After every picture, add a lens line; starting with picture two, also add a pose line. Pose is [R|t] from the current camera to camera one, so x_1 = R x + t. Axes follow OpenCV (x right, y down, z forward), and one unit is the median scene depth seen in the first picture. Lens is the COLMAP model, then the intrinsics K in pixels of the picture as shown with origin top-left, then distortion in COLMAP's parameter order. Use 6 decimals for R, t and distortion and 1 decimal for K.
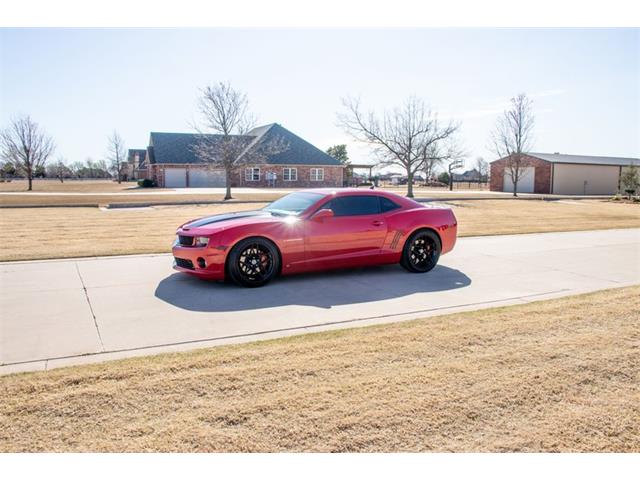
lens RADIAL K [[526.9, 0, 320.0], [0, 526.9, 240.0], [0, 0, 1]] dist [-0.173011, 0.157167]
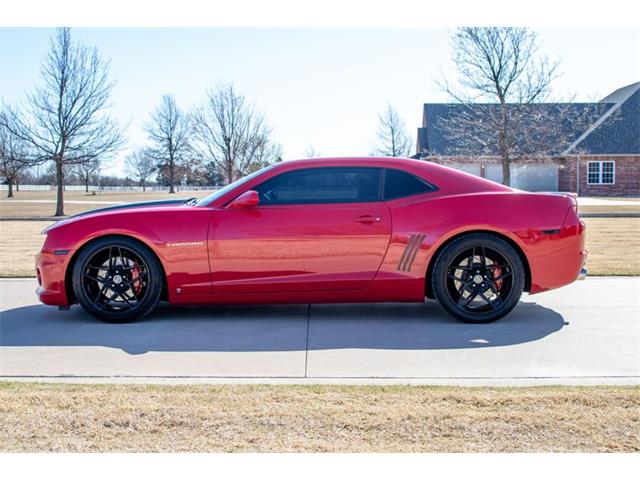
lens RADIAL K [[925.7, 0, 320.0], [0, 925.7, 240.0], [0, 0, 1]] dist [-0.077331, 0.005318]
pose [[0.882102, 0.012569, -0.470891, 0.414917], [-0.041065, 0.997890, -0.050290, 0.030302], [0.469265, 0.063698, 0.880757, 0.150432]]
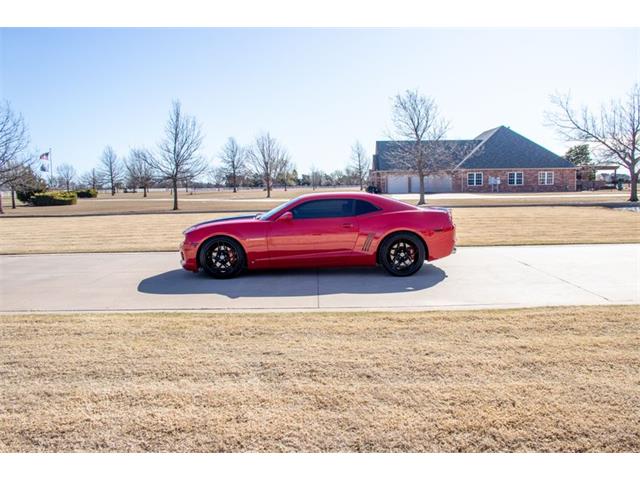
lens RADIAL K [[526.9, 0, 320.0], [0, 526.9, 240.0], [0, 0, 1]] dist [-0.173011, 0.157167]
pose [[0.883501, 0.020529, -0.467979, 0.456674], [-0.025812, 0.999655, -0.004878, 0.002626], [0.467718, 0.016389, 0.883726, 0.054467]]
